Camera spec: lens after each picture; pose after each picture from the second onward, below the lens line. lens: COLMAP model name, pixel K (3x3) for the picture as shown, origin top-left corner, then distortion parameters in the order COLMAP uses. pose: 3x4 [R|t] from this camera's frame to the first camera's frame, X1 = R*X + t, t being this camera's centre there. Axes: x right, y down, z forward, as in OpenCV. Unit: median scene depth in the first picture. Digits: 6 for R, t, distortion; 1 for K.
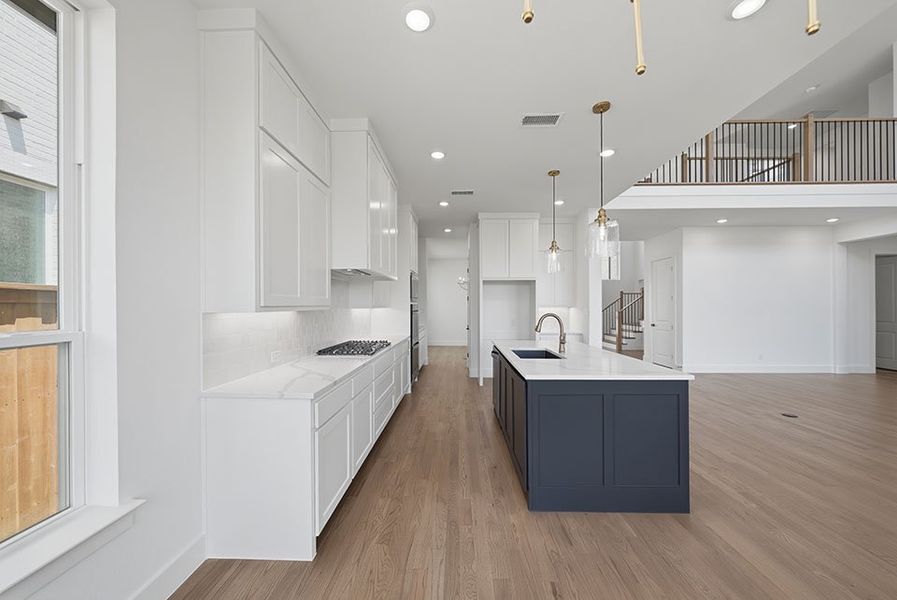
lens RADIAL K [[317.7, 0, 454.0], [0, 317.7, 305.7], [0, 0, 1]] dist [-0.002521, 0.000059]
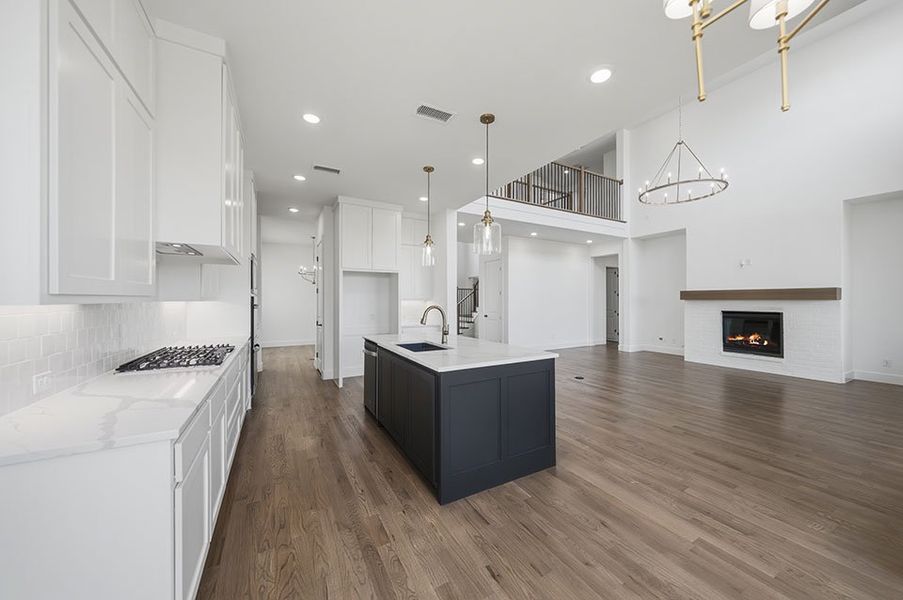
lens RADIAL K [[319.8, 0, 455.2], [0, 319.8, 298.2], [0, 0, 1]] dist [-0.002521, 0.000059]
pose [[0.859517, 0.004436, 0.511089, -0.140545], [-0.001316, 0.999978, -0.006466, 0.005879], [-0.511106, 0.004885, 0.859504, 0.073273]]
